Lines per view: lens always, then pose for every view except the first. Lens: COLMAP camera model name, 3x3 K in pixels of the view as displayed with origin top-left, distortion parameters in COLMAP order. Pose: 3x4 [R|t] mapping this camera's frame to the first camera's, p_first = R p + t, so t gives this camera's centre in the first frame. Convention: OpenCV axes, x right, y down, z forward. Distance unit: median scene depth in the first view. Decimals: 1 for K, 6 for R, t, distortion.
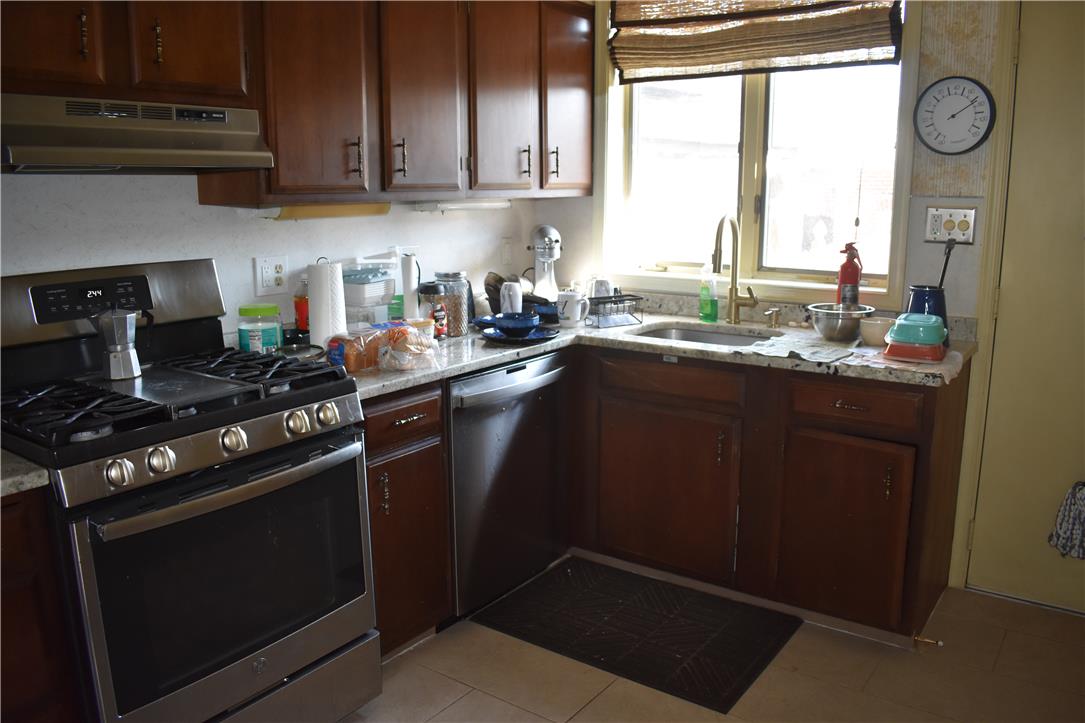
lens RADIAL K [[850.7, 0, 542.5], [0, 850.7, 361.5], [0, 0, 1]] dist [-0.091931, 0.009563]
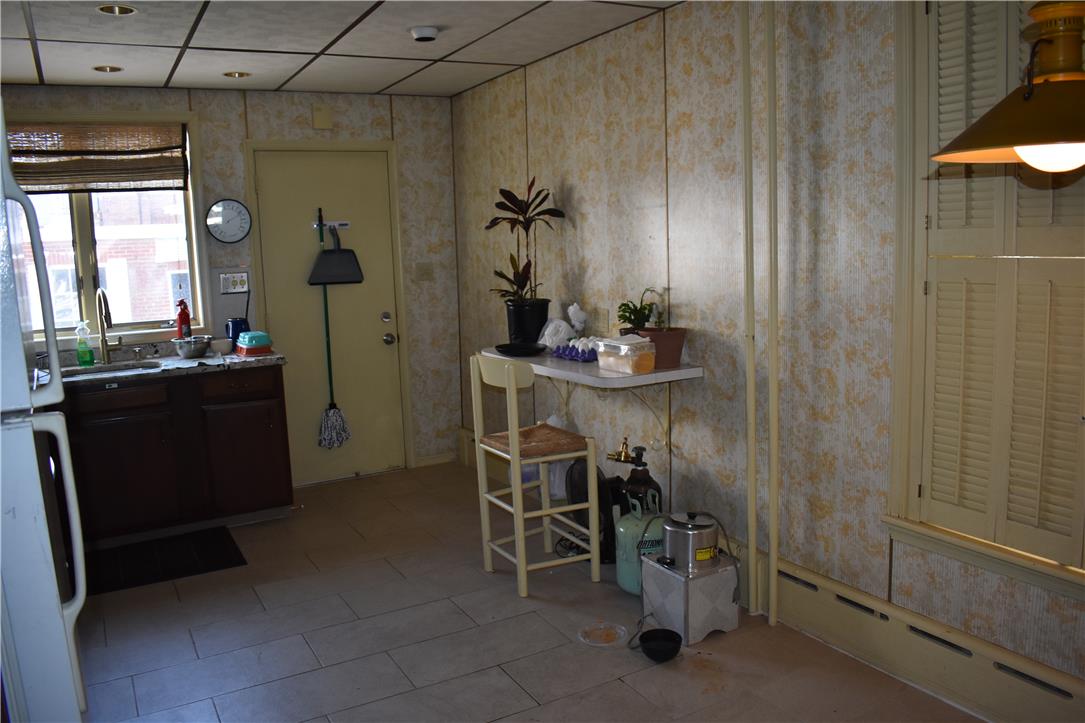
lens RADIAL K [[850.7, 0, 542.5], [0, 850.7, 361.5], [0, 0, 1]] dist [-0.091931, 0.009563]
pose [[0.418525, -0.142076, 0.897024, -0.812188], [0.219457, 0.974240, 0.051913, 0.044231], [-0.881292, 0.175132, 0.438923, -0.299123]]
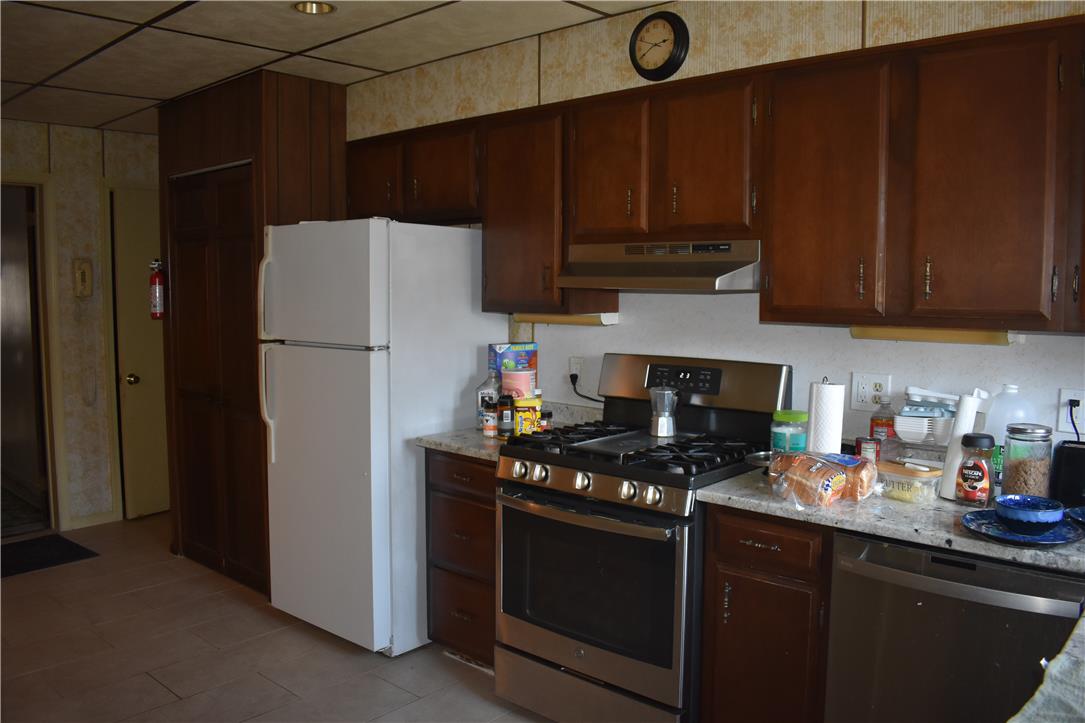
lens RADIAL K [[850.7, 0, 542.5], [0, 850.7, 361.5], [0, 0, 1]] dist [-0.091931, 0.009563]
pose [[-0.104303, 0.092910, -0.990196, 0.659916], [-0.202325, 0.972824, 0.112592, -0.159746], [0.973748, 0.212086, -0.082671, 0.645078]]
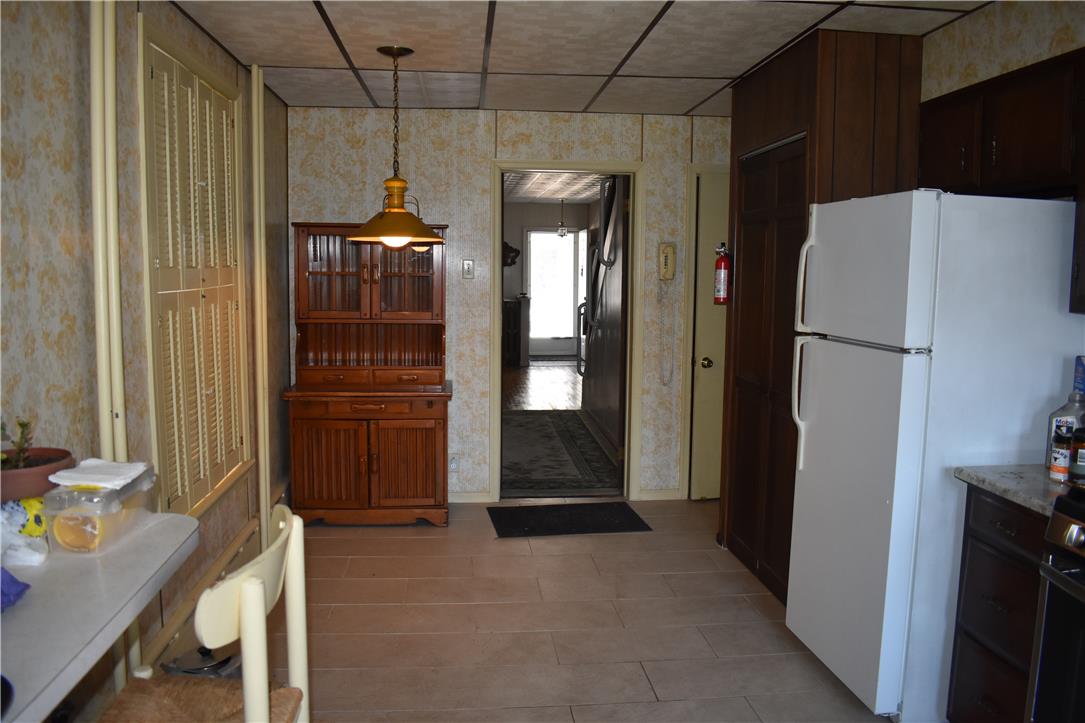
lens RADIAL K [[850.7, 0, 542.5], [0, 850.7, 361.5], [0, 0, 1]] dist [-0.091931, 0.009563]
pose [[-0.748063, 0.069050, -0.660025, 0.464677], [-0.140097, 0.955725, 0.258769, -0.171128], [0.648671, 0.286044, -0.705269, 0.710454]]
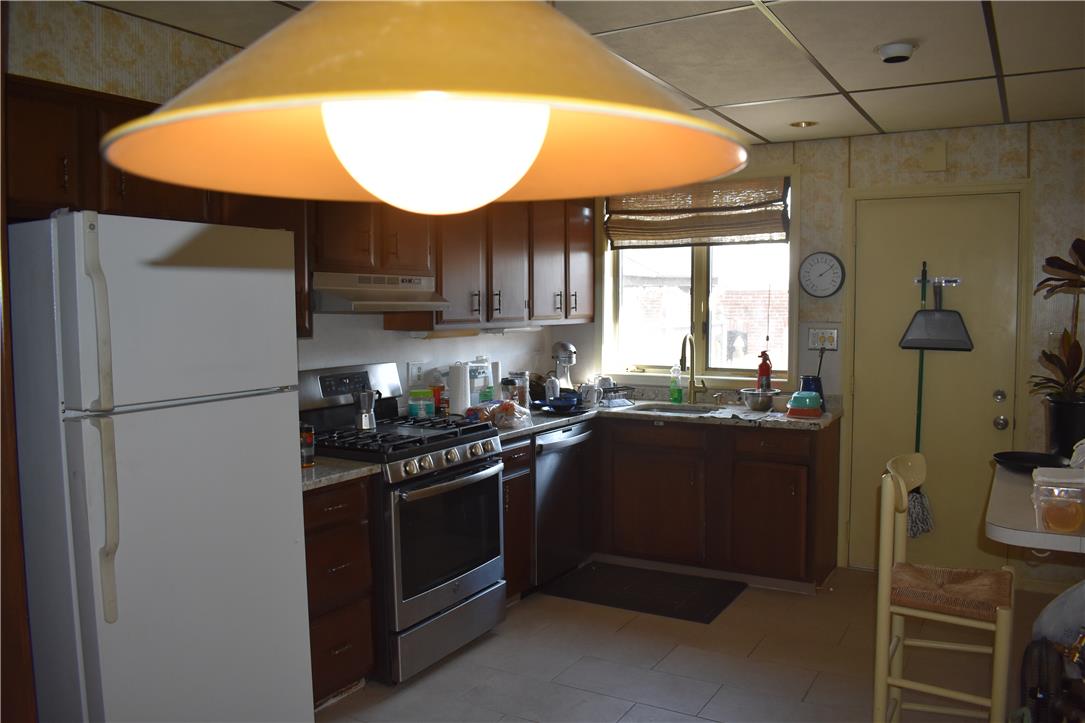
lens RADIAL K [[850.7, 0, 542.5], [0, 850.7, 361.5], [0, 0, 1]] dist [-0.091931, 0.009563]
pose [[0.995495, -0.007718, 0.094504, -0.217956], [0.020406, 0.990765, -0.134044, 0.090470], [-0.092596, 0.135368, 0.986459, -0.580556]]
